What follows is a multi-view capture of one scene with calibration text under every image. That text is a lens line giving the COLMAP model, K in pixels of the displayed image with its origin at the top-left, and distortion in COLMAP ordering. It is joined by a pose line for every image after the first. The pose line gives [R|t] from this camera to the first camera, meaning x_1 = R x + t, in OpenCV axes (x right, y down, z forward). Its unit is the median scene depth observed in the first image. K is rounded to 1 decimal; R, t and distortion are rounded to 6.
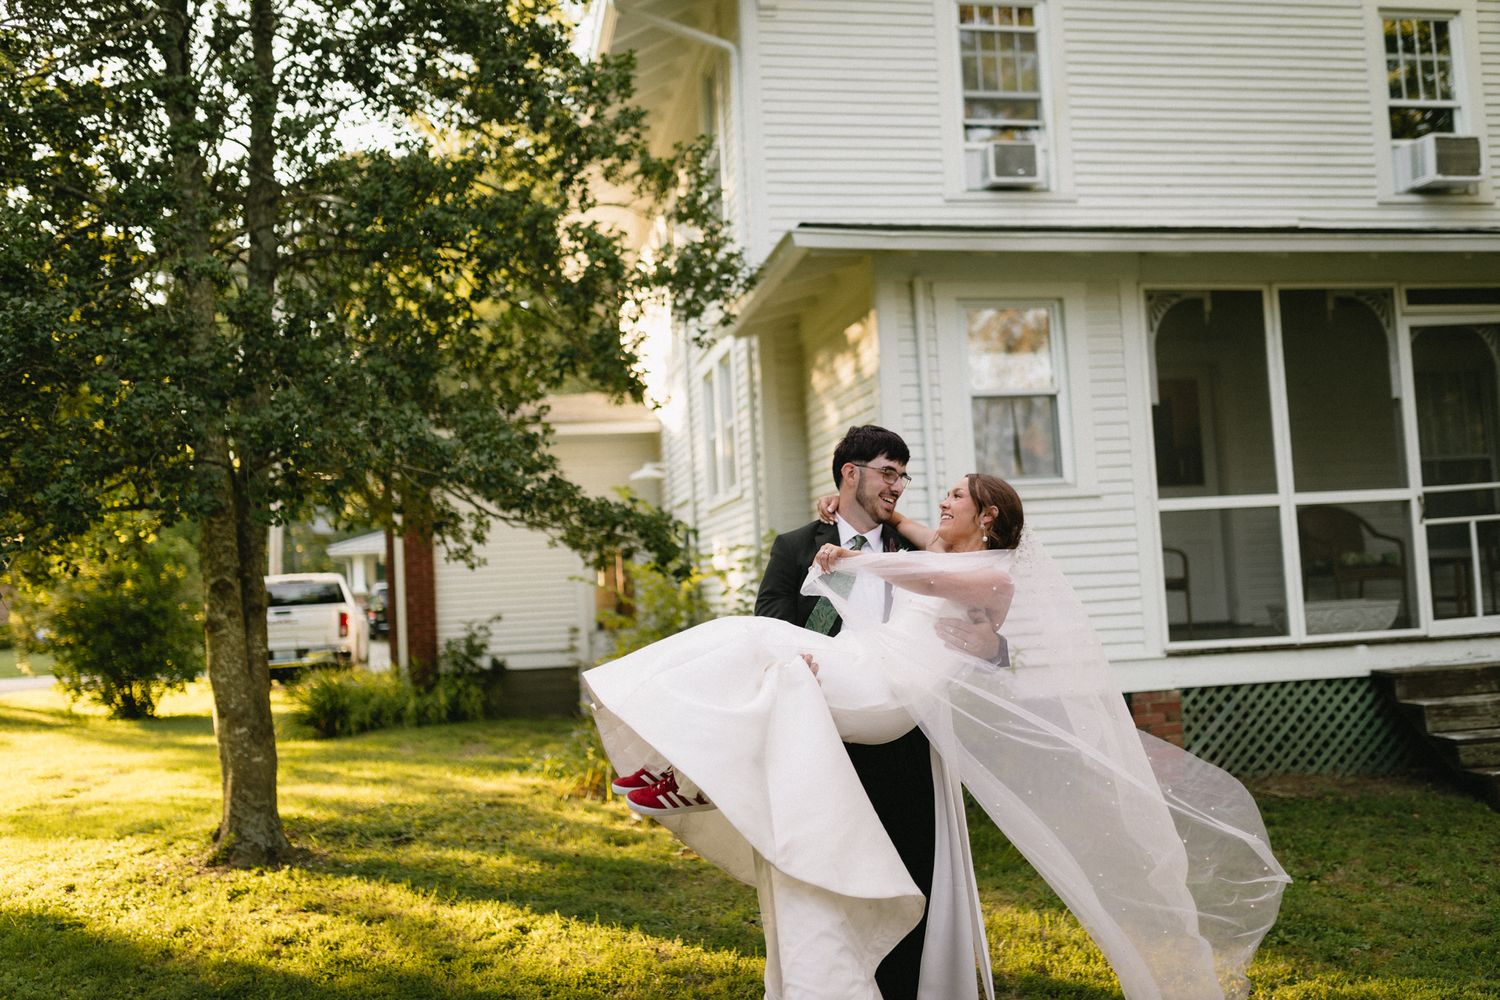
lens RADIAL K [[1458.9, 0, 751.4], [0, 1458.9, 502.5], [0, 0, 1]] dist [-0.016990, 0.000000]
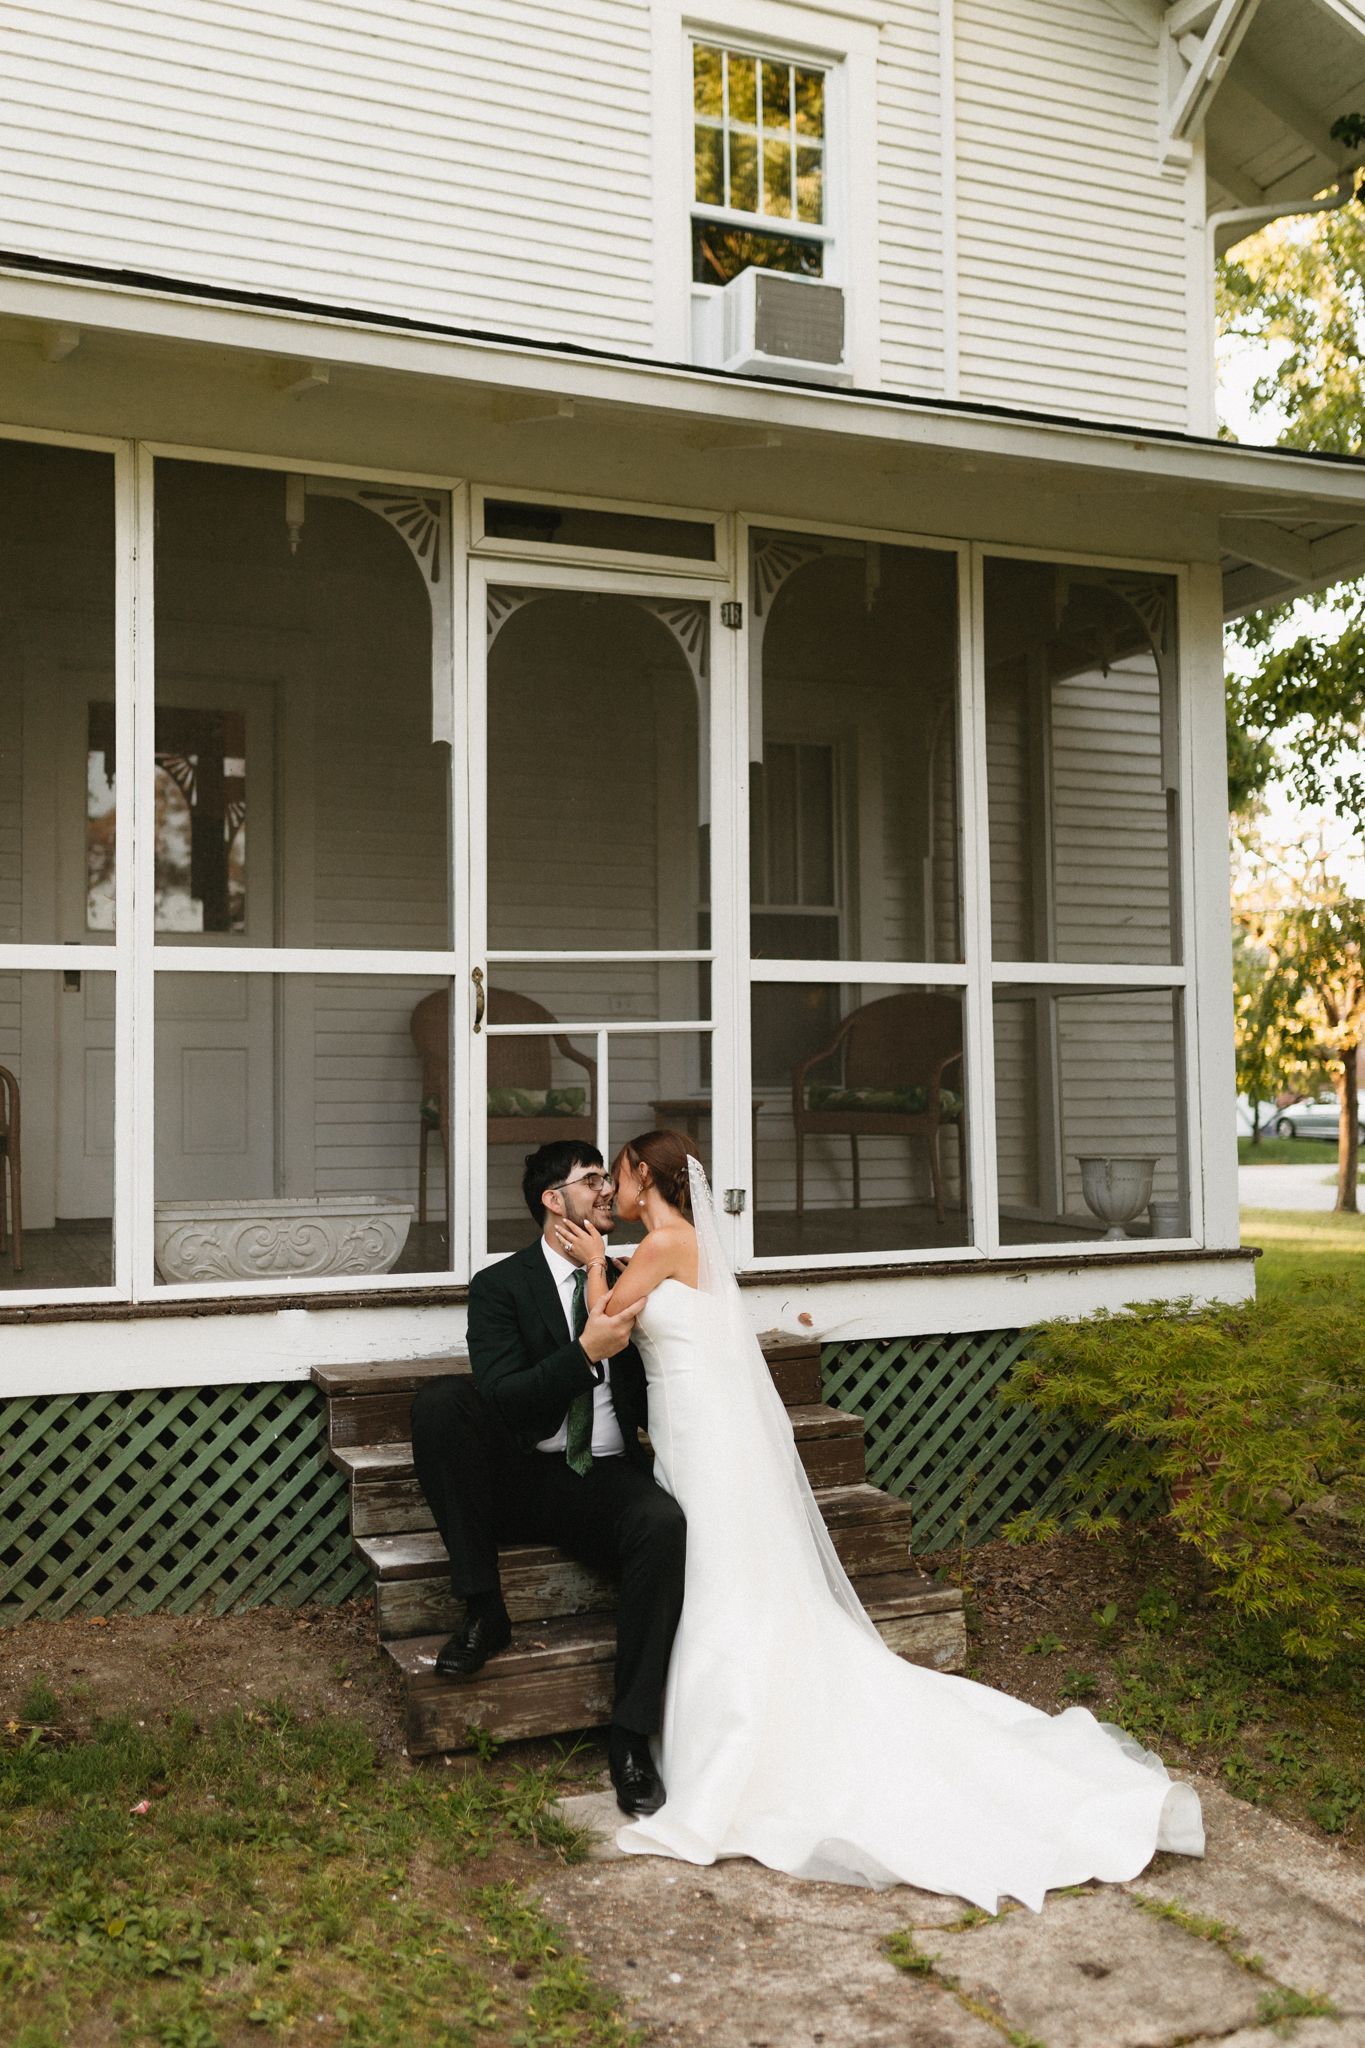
lens RADIAL K [[1991.8, 0, 669.8], [0, 1991.8, 1023.2], [0, 0, 1]] dist [-0.016990, 0.000000]
pose [[0.975196, 0.054288, 0.214583, 0.396633], [-0.062064, 0.997631, 0.029663, -0.010168], [-0.212464, -0.042245, 0.976255, 0.406612]]
